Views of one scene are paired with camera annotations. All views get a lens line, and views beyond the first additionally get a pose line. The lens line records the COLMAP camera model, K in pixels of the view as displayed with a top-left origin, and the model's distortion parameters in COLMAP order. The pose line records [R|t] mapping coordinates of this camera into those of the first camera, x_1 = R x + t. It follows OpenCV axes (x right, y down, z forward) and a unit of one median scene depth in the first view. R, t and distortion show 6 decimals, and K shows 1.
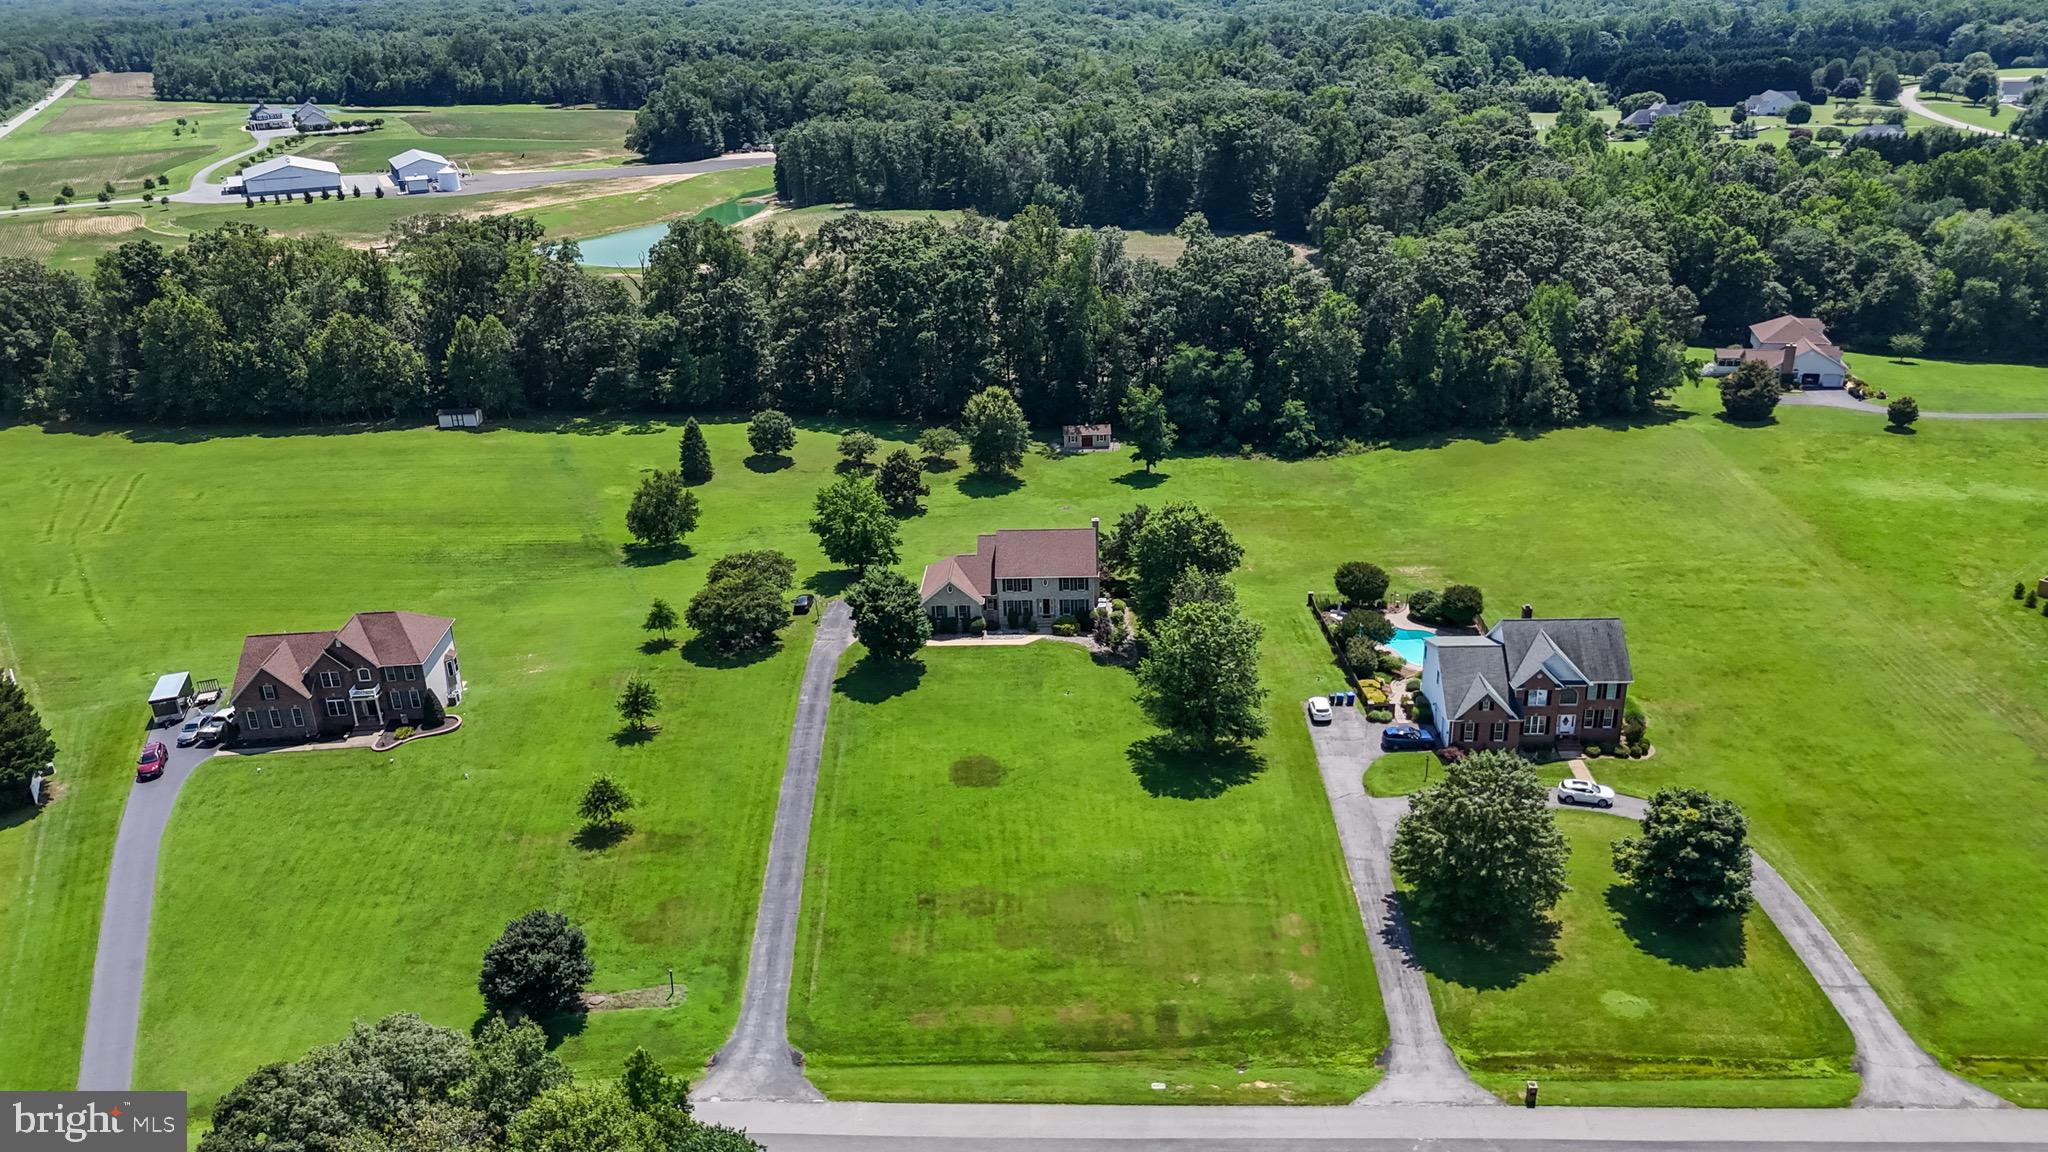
lens RADIAL K [[1506.9, 0, 1024.0], [0, 1506.9, 576.0], [0, 0, 1]] dist [0.072169, -0.062260]
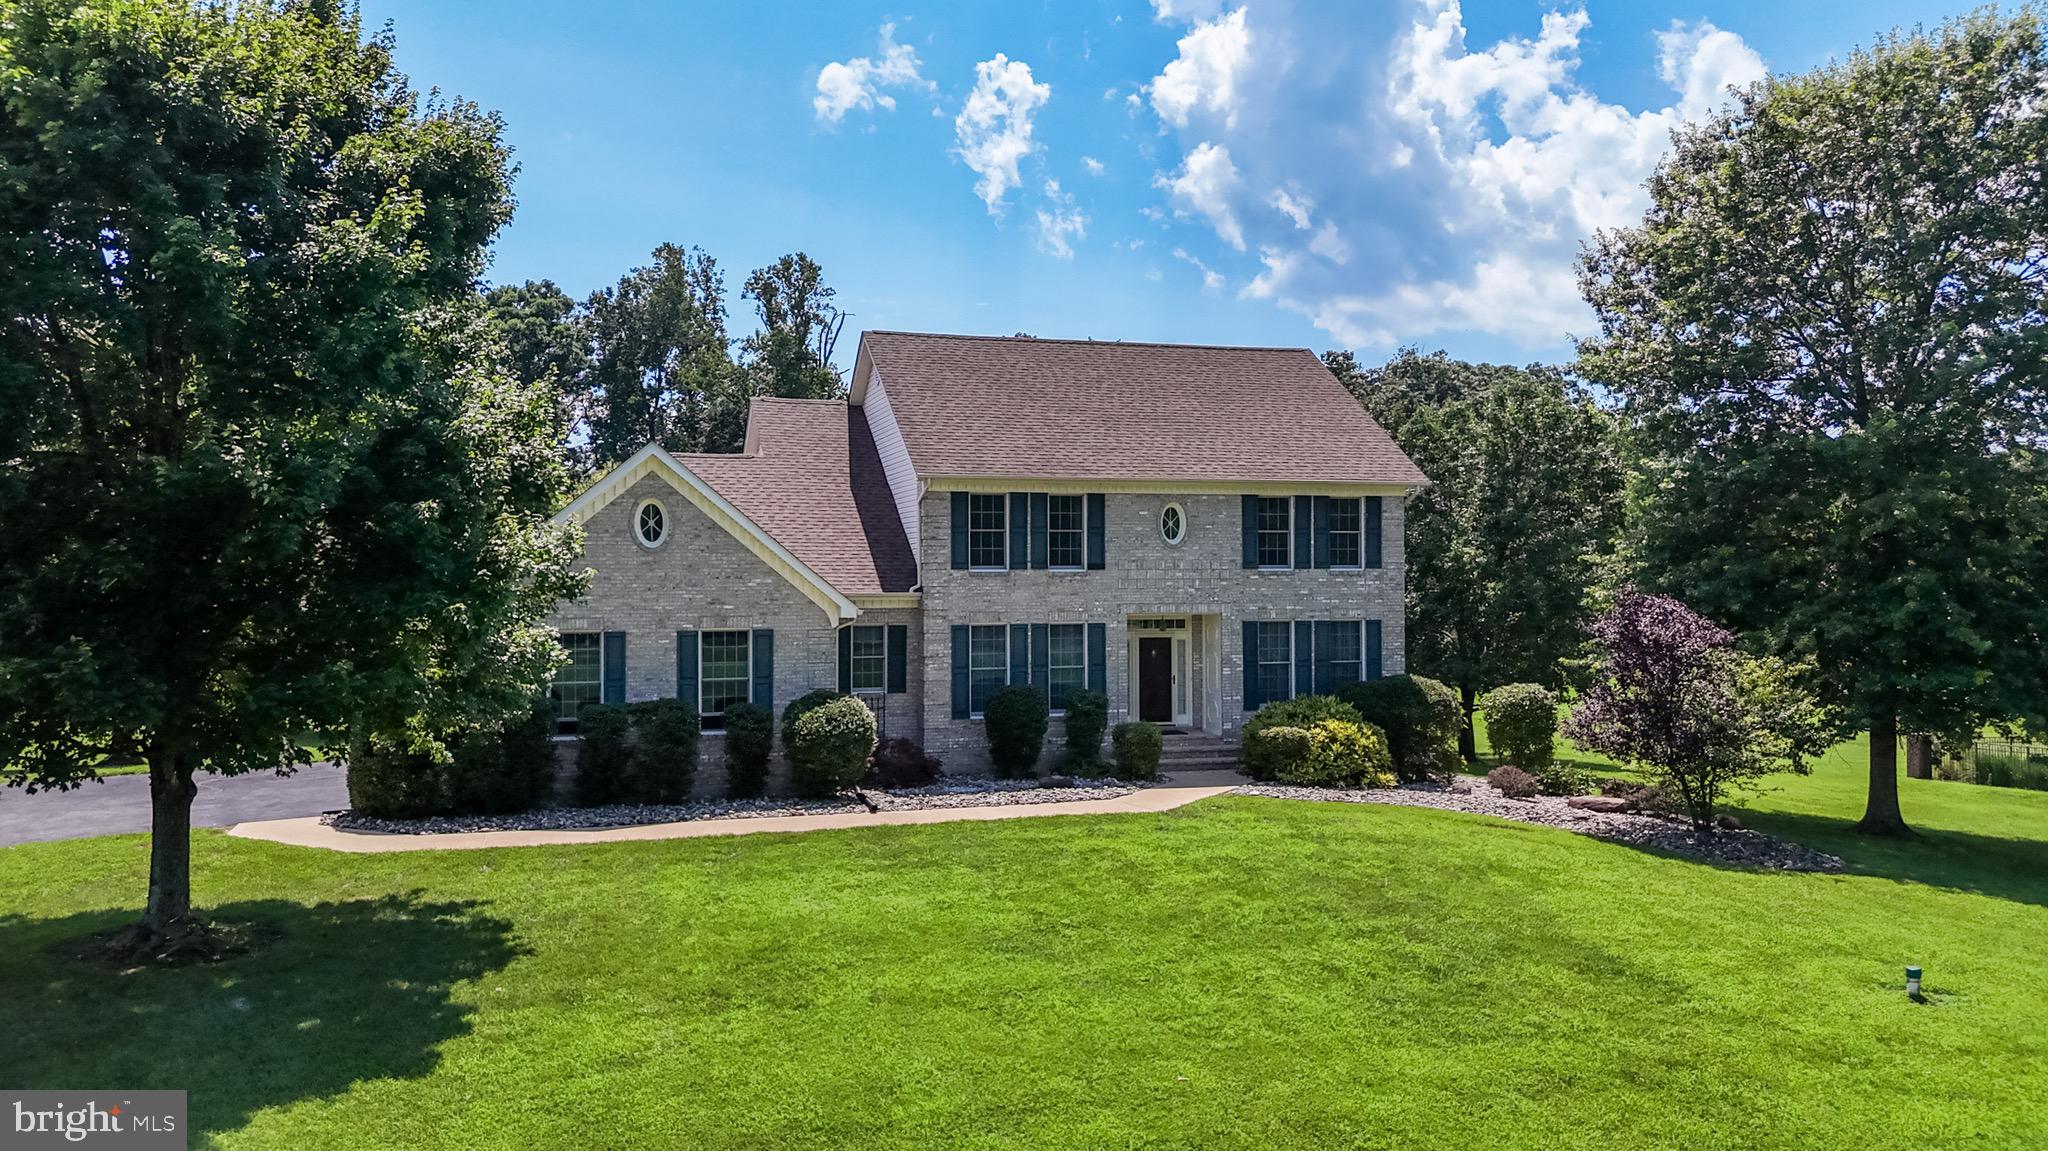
lens RADIAL K [[1513.0, 0, 1026.8], [0, 1513.0, 574.6], [0, 0, 1]] dist [0.061845, -0.057718]
pose [[0.946130, 0.025062, 0.322815, -0.063085], [0.098355, 0.927642, -0.360286, 0.076743], [-0.308486, 0.372628, 0.875206, 0.843125]]
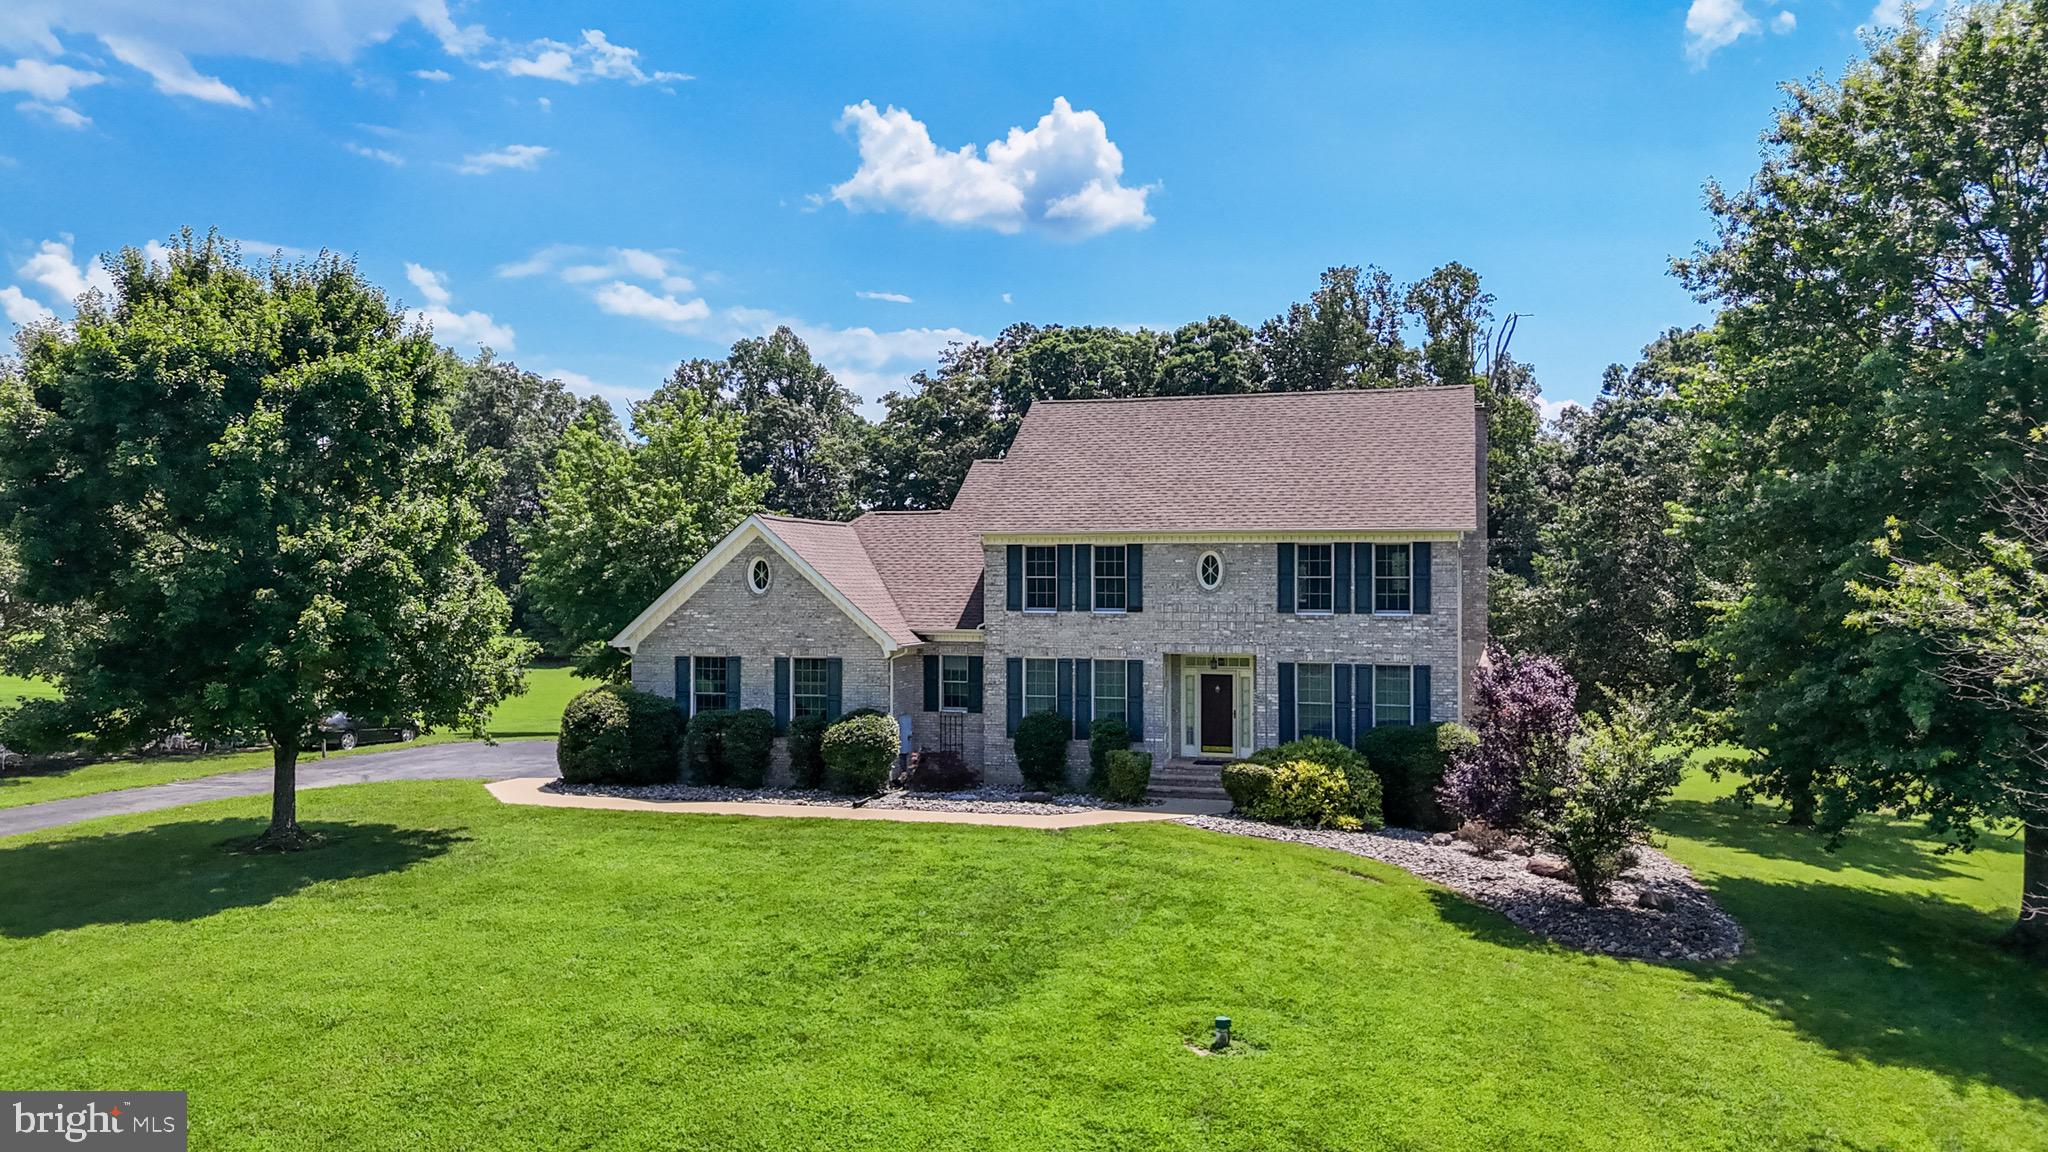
lens RADIAL K [[1523.1, 0, 1022.9], [0, 1523.1, 564.4], [0, 0, 1]] dist [0.078830, -0.072966]
pose [[0.969346, 0.026445, -0.244274, 0.040041], [-0.115922, 0.925807, -0.359784, 0.081108], [0.216636, 0.377071, 0.900492, 0.808763]]
